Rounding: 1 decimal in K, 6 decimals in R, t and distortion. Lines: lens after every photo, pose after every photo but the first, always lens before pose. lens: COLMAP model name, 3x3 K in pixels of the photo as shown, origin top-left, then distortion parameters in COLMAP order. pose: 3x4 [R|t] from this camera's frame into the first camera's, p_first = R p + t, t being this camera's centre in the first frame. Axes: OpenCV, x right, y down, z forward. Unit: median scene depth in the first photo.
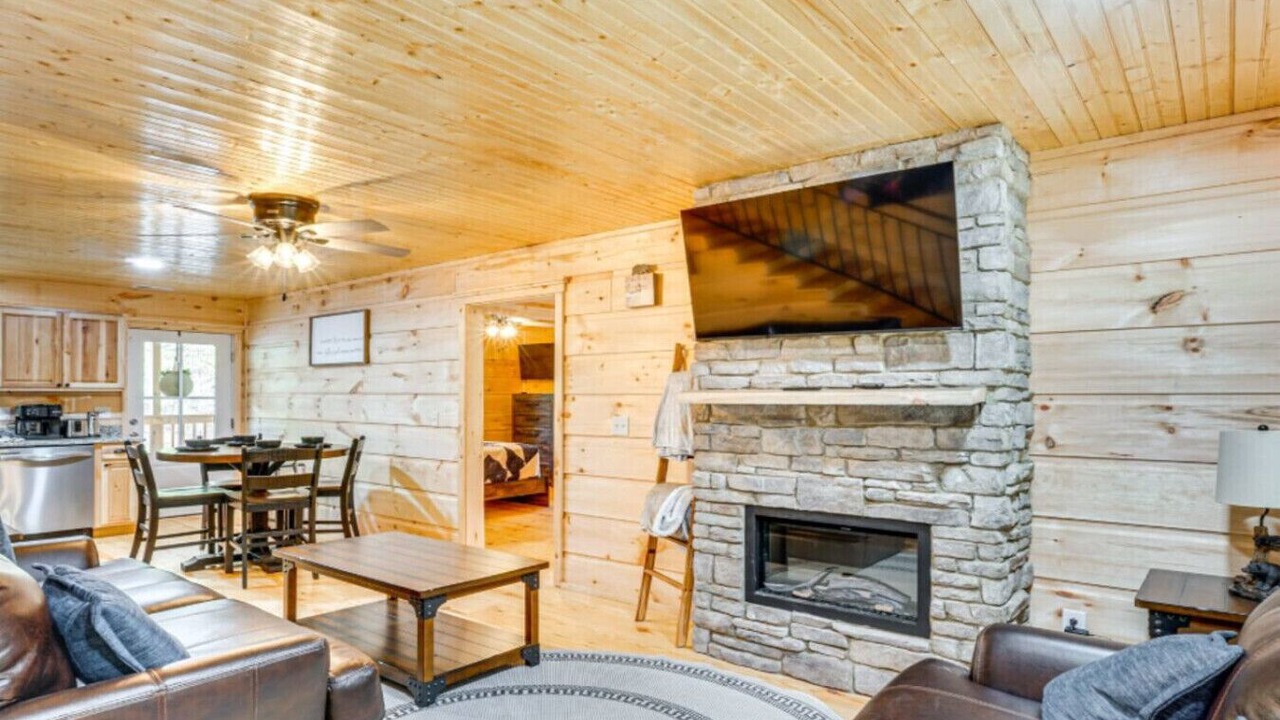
lens RADIAL K [[744.9, 0, 657.7], [0, 744.9, 394.7], [0, 0, 1]] dist [-0.017545, 0.004968]
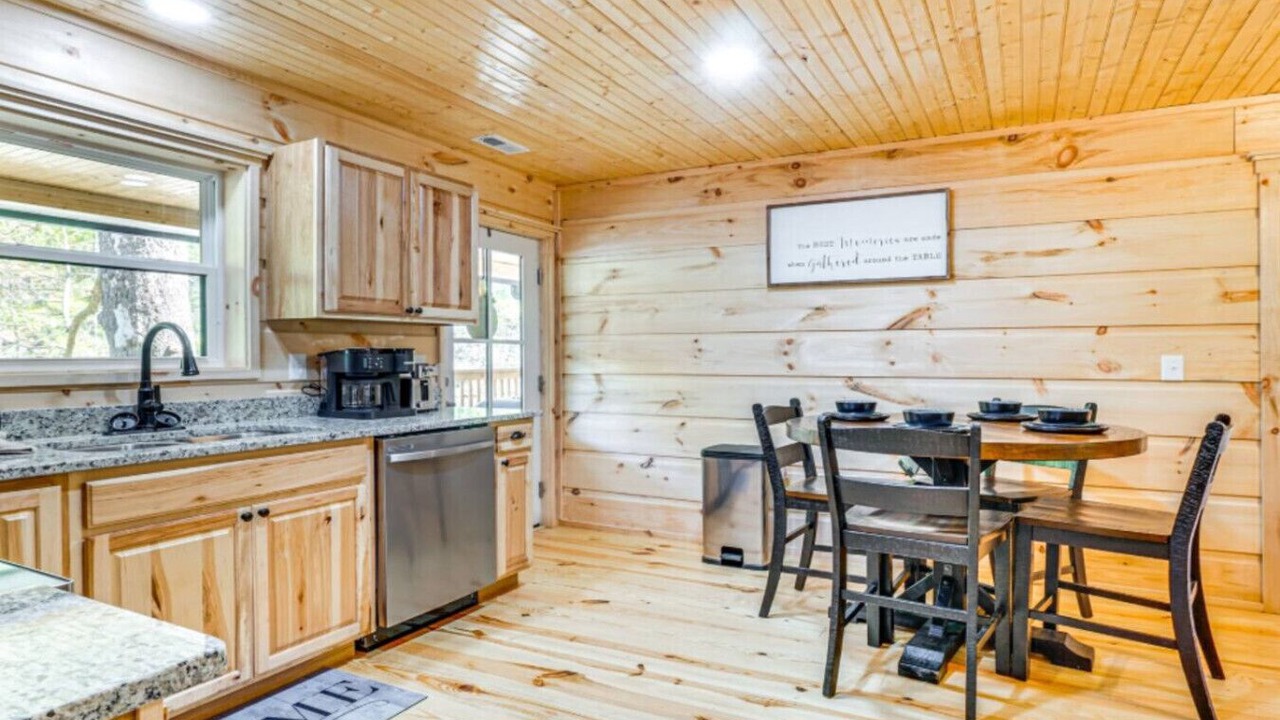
lens RADIAL K [[744.9, 0, 640.1], [0, 744.9, 367.0], [0, 0, 1]] dist [-0.017545, 0.004968]
pose [[0.978538, -0.008493, 0.205894, -0.755239], [0.005482, 0.999870, 0.015194, 0.019076], [-0.205996, -0.013739, 0.978456, 0.454813]]
